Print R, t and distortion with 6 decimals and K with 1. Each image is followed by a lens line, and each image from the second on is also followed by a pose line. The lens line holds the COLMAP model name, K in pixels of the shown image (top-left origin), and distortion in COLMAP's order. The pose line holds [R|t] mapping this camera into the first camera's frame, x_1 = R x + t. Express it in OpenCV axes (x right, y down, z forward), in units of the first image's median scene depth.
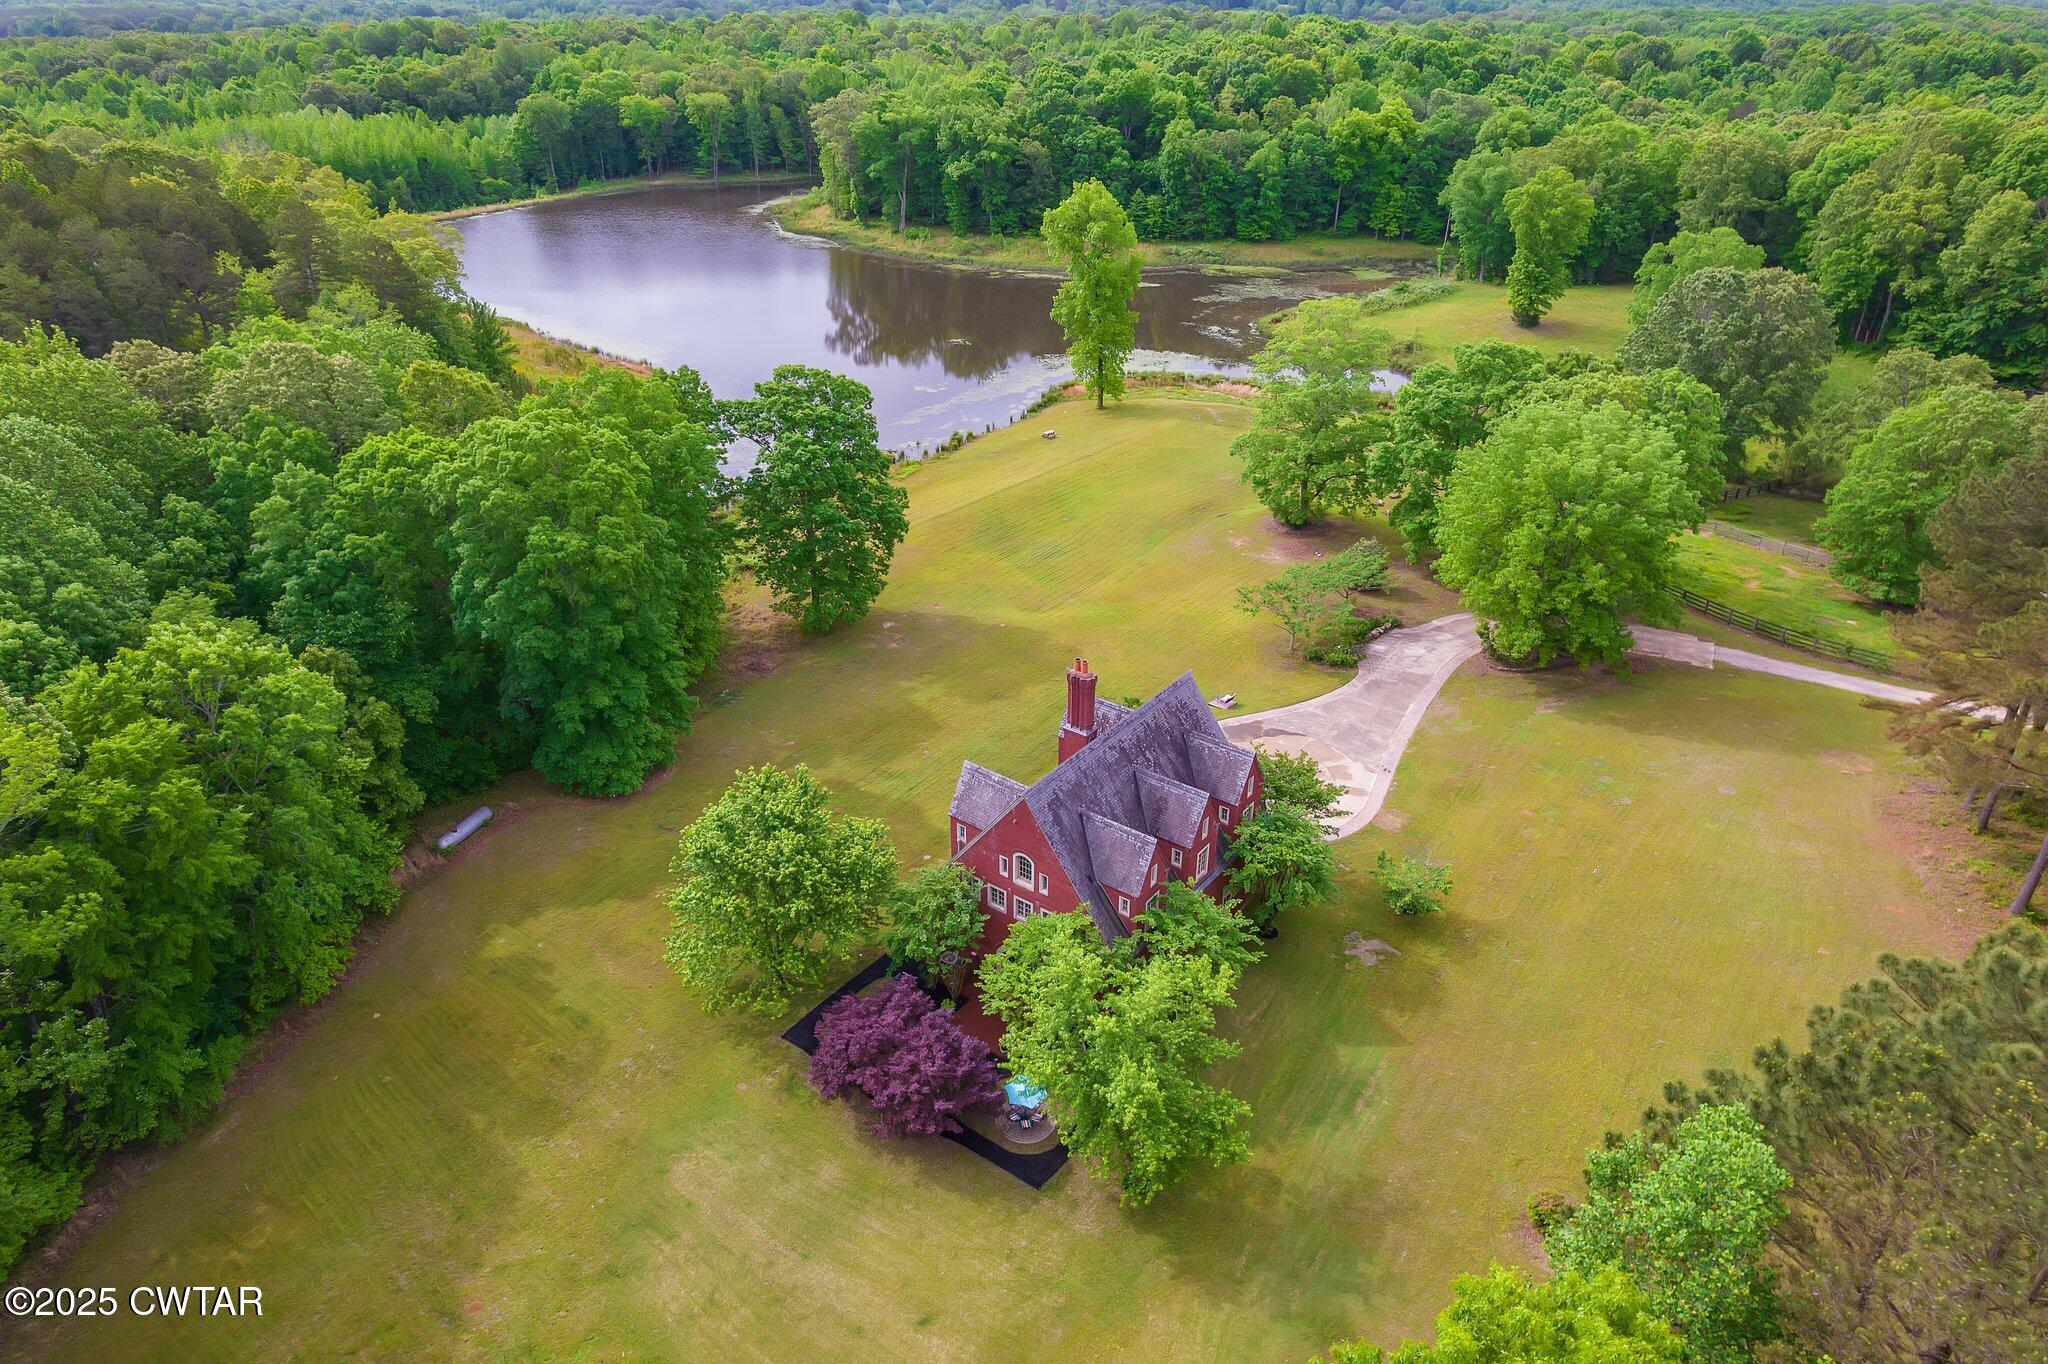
lens RADIAL K [[1308.0, 0, 1032.5], [0, 1308.0, 701.8], [0, 0, 1]] dist [-0.078988, 0.069888]
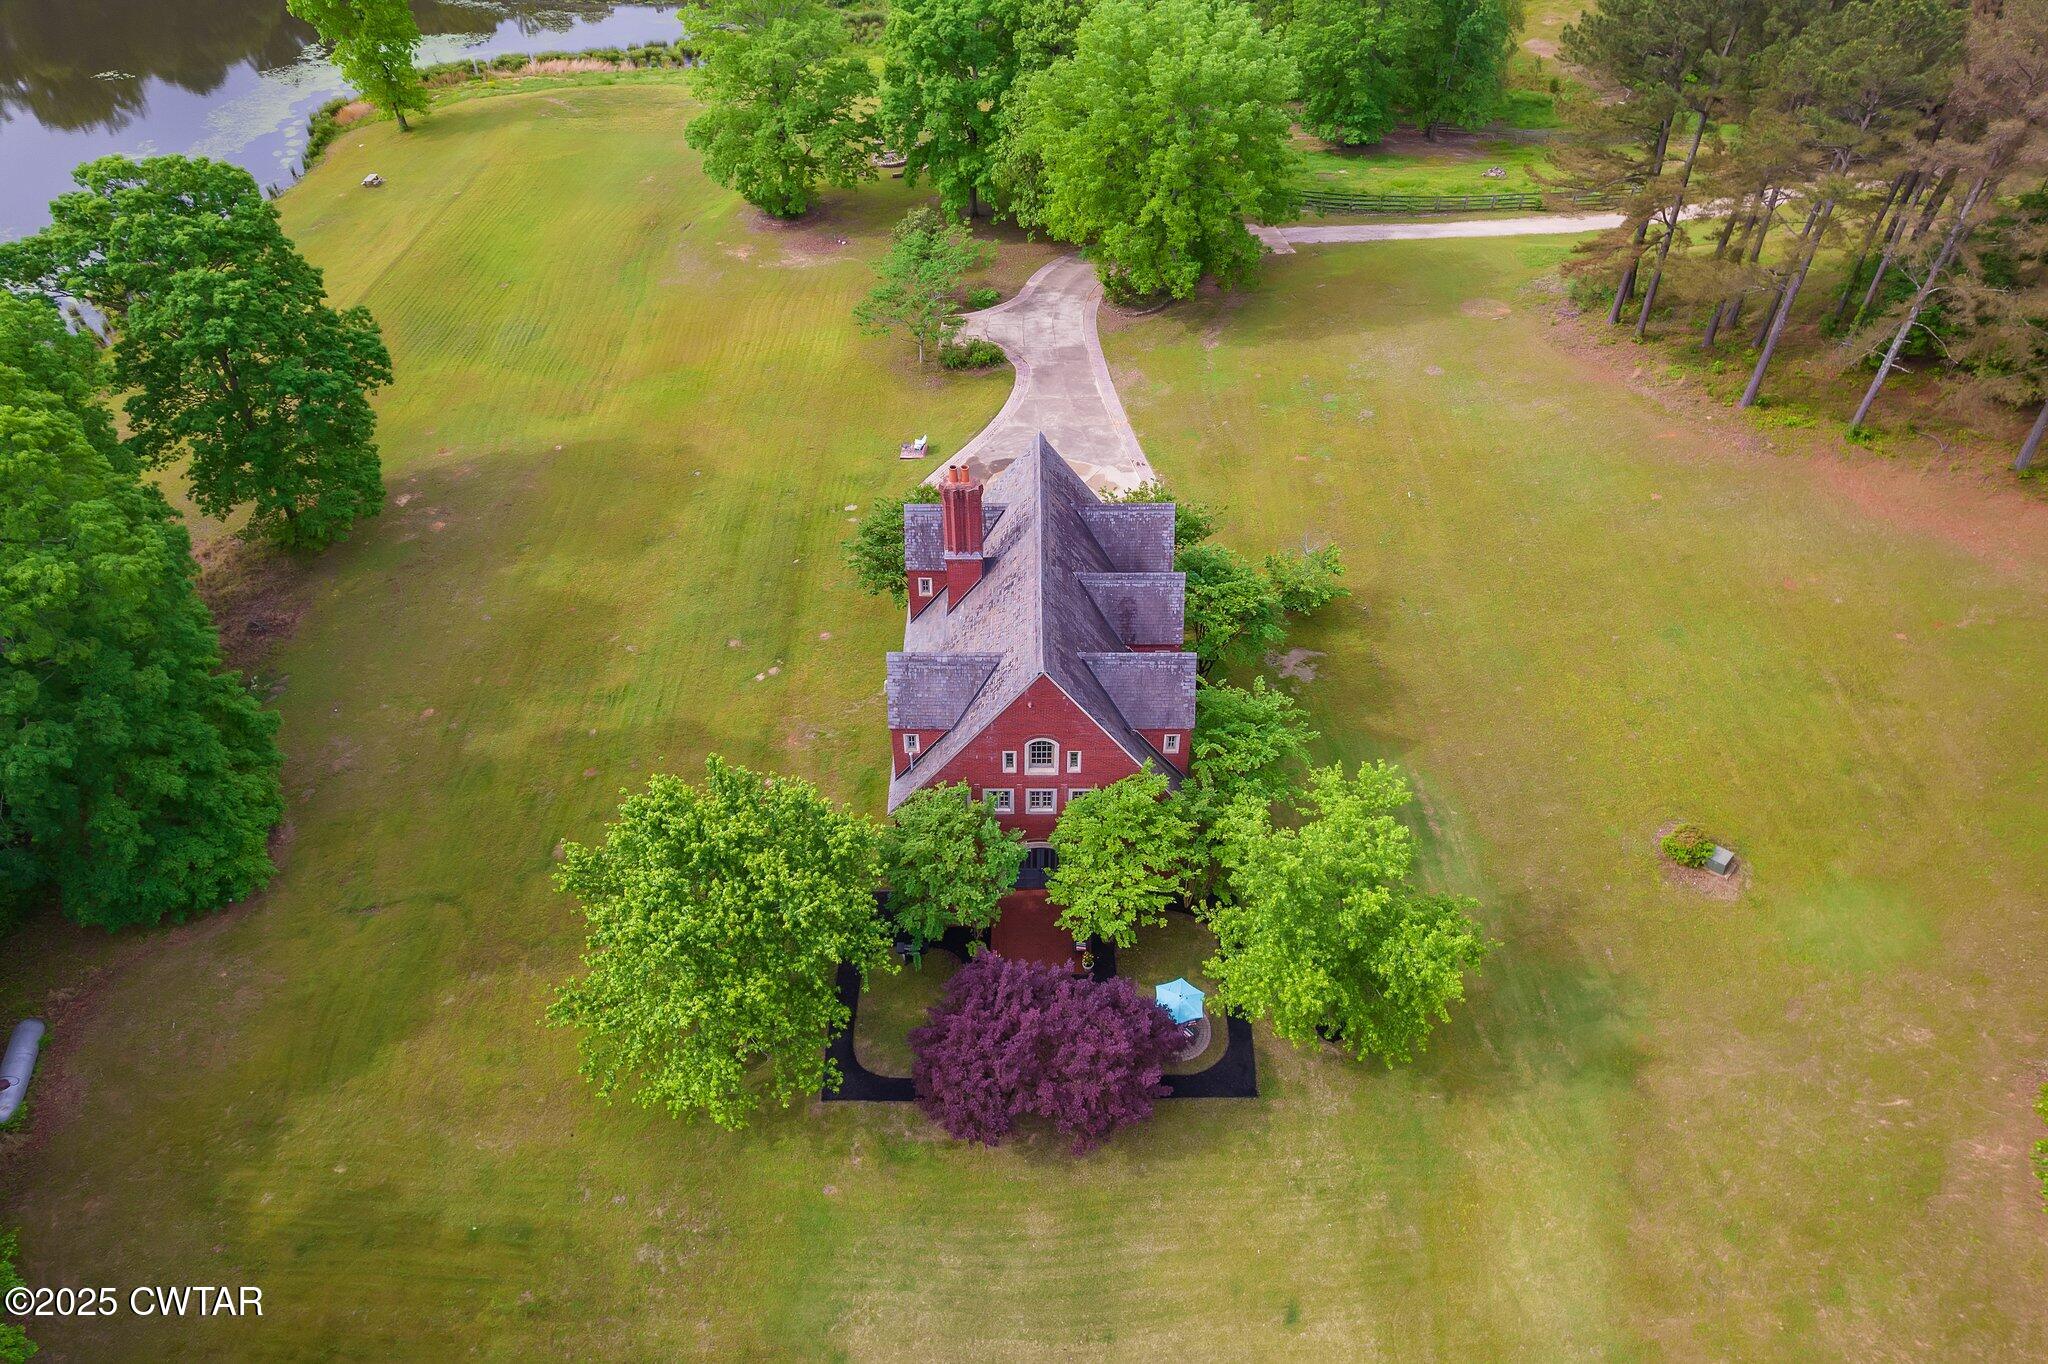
lens RADIAL K [[1308.0, 0, 1024.5], [0, 1308.0, 694.6], [0, 0, 1]] dist [-0.078988, 0.069888]
pose [[0.802303, -0.412356, 0.431593, -0.188420], [0.295879, 0.902686, 0.312431, -0.083213], [-0.518426, -0.122965, 0.846235, 0.204387]]
